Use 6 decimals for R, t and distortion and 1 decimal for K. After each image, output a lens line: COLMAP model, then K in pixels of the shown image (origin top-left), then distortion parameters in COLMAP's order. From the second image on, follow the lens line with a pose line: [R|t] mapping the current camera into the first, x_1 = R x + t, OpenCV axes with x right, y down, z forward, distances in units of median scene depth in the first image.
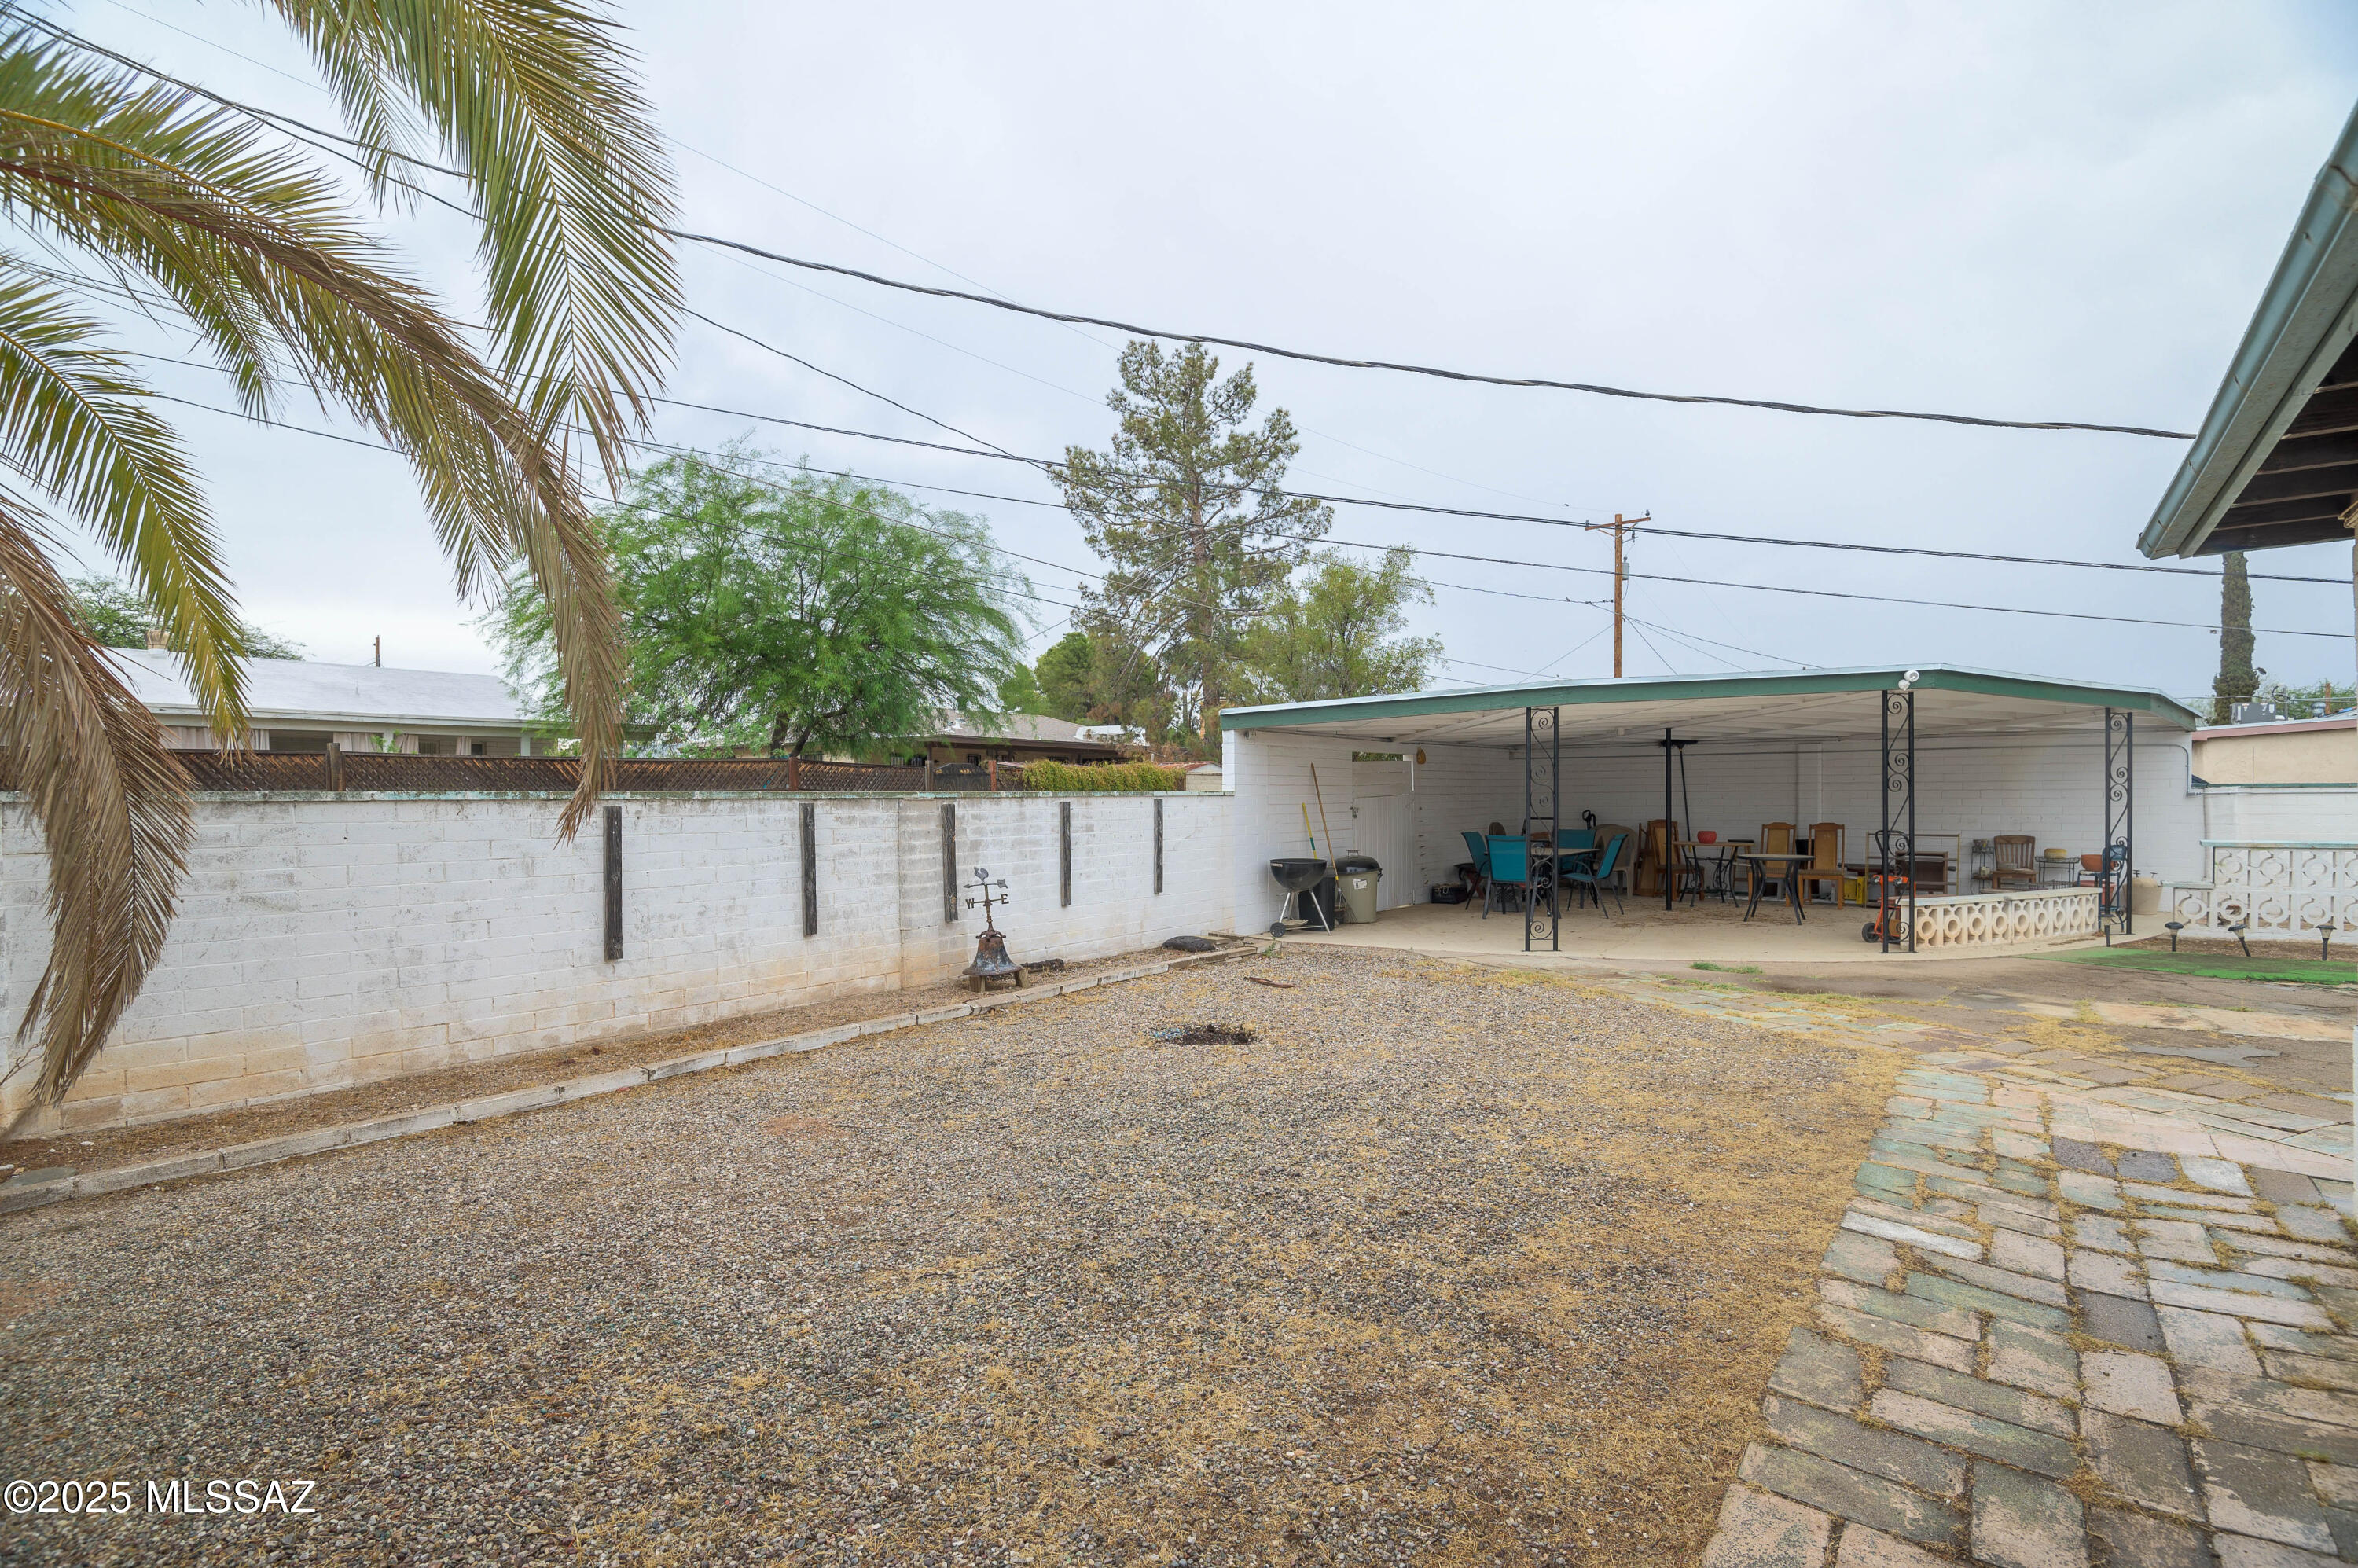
lens RADIAL K [[1149.5, 0, 1182.0], [0, 1149.5, 800.1], [0, 0, 1]] dist [-0.027633, -0.000076]
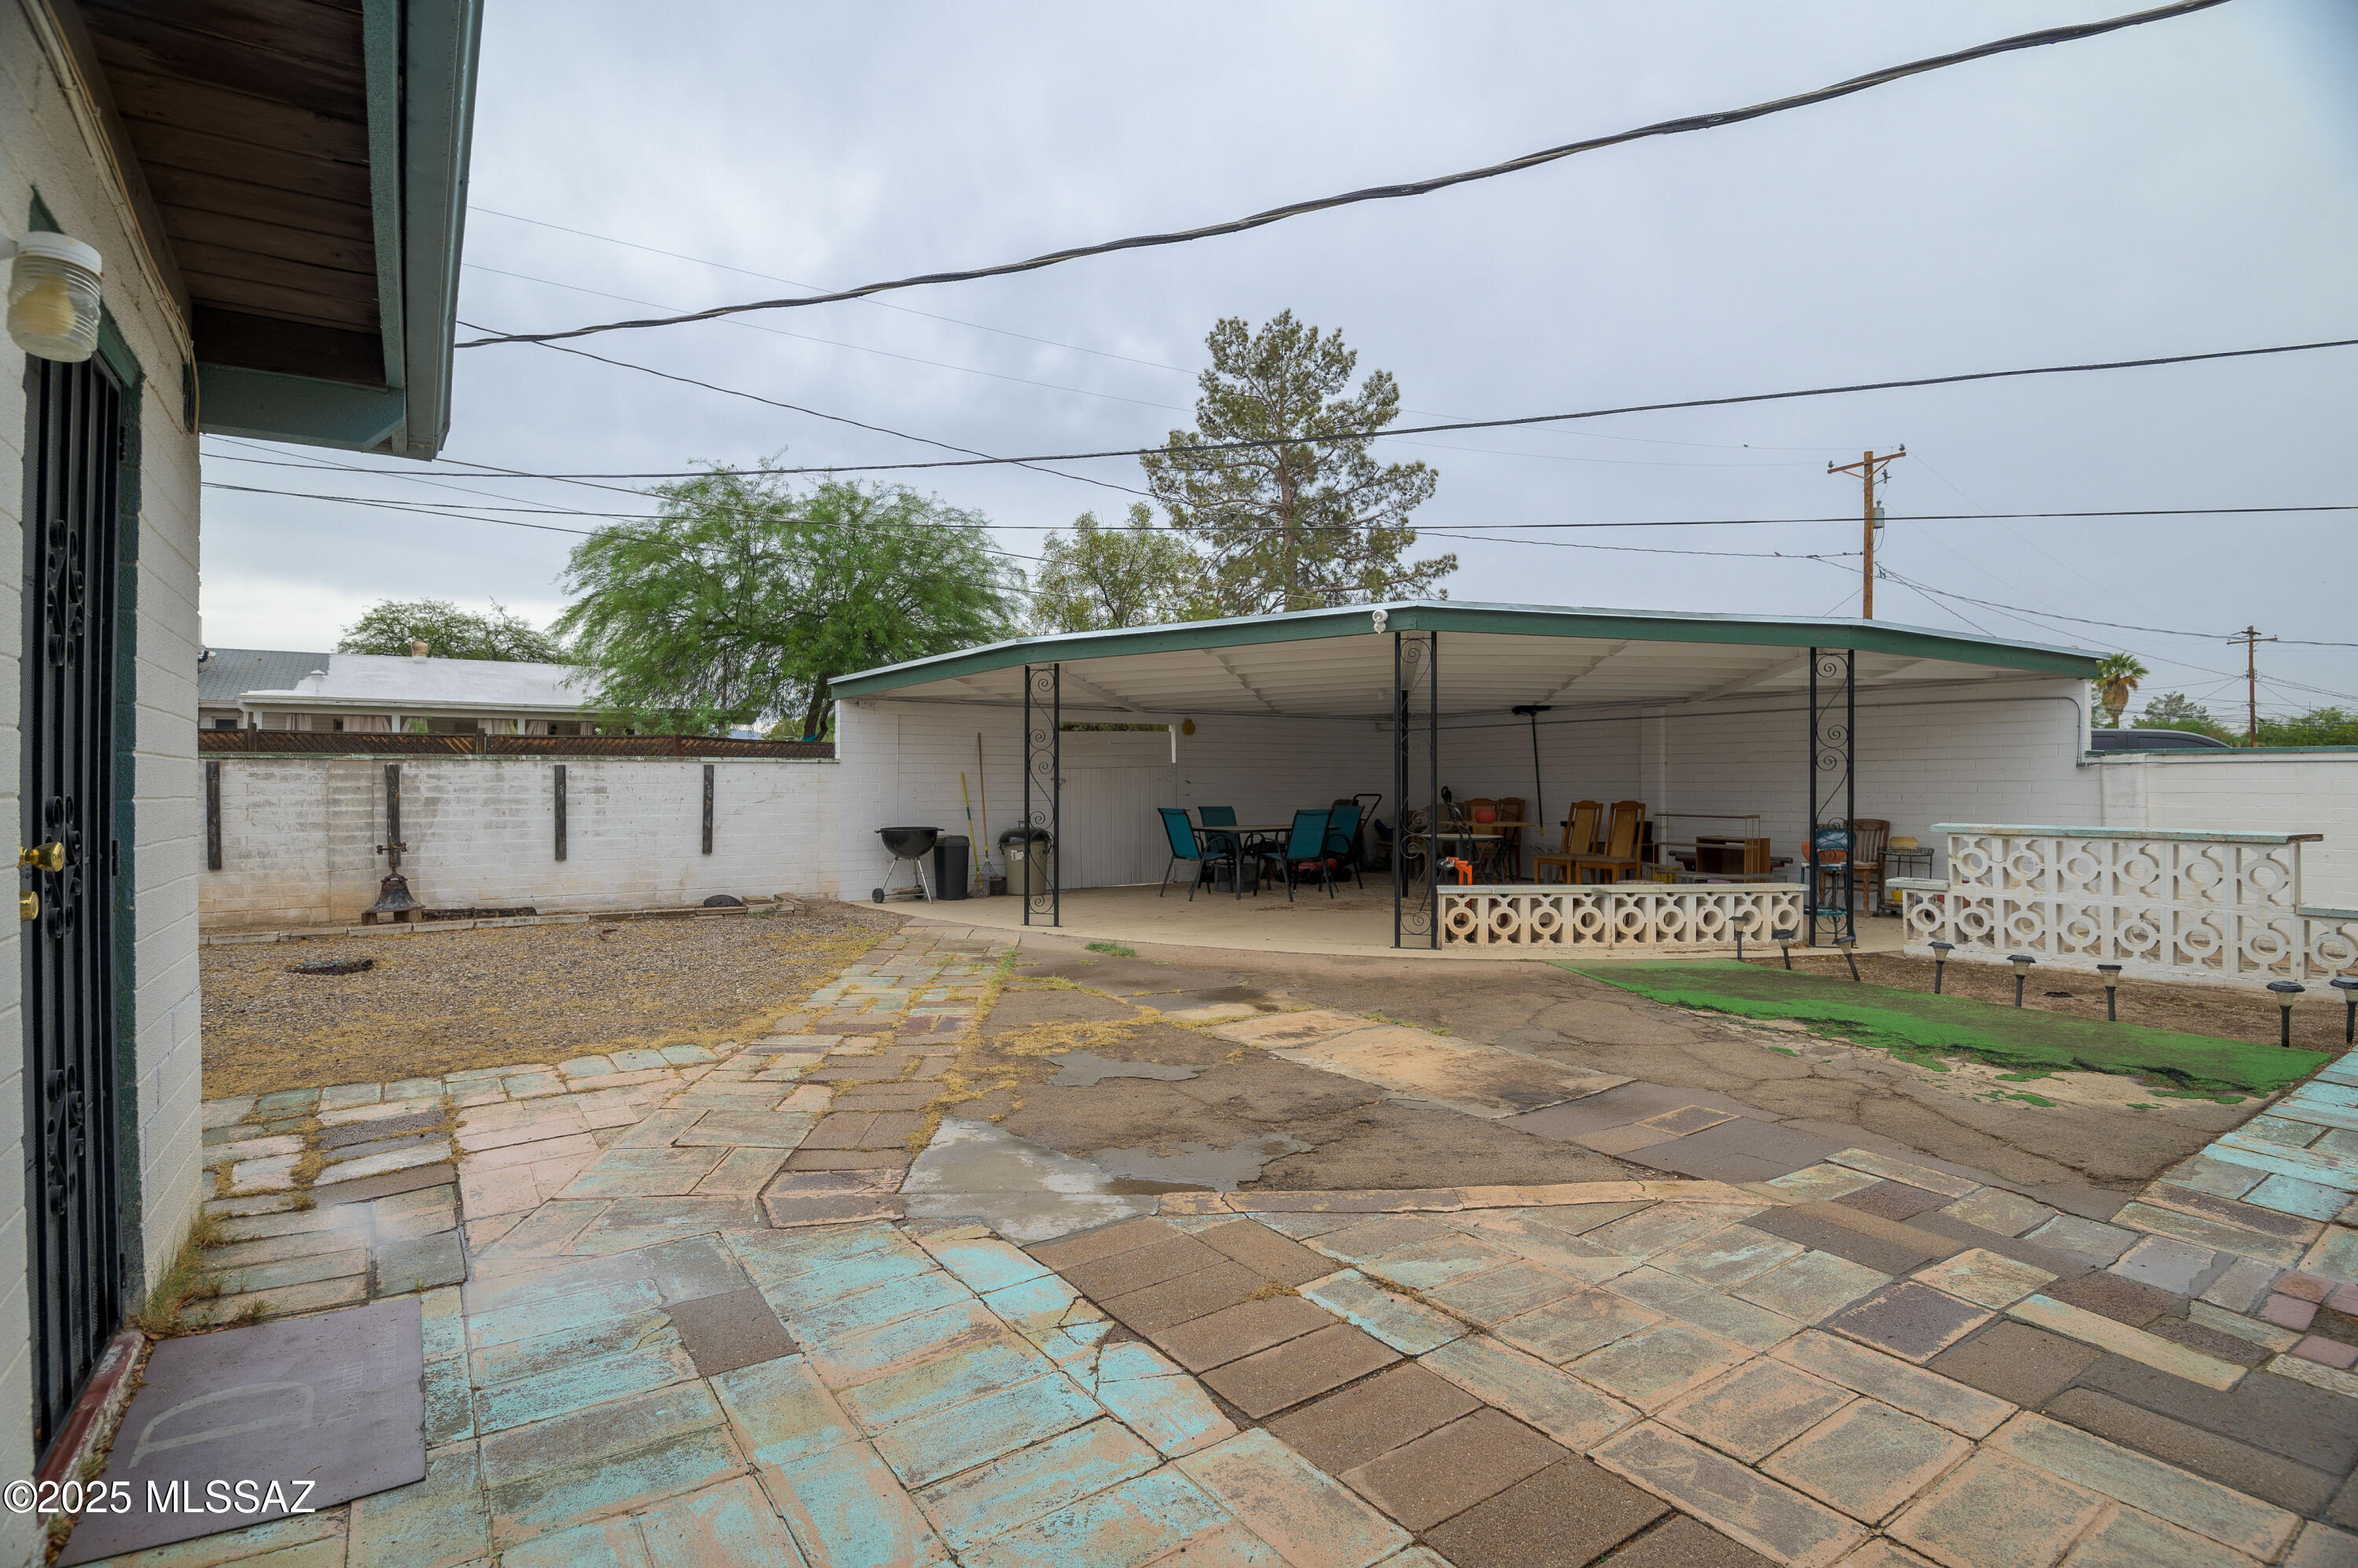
lens RADIAL K [[1149.5, 0, 1188.8], [0, 1149.5, 778.3], [0, 0, 1]] dist [-0.027633, -0.000076]
pose [[0.947143, 0.004330, -0.320784, 0.664552], [-0.006829, 0.999954, -0.006664, 0.013943], [0.320740, 0.008502, 0.947129, 0.127871]]
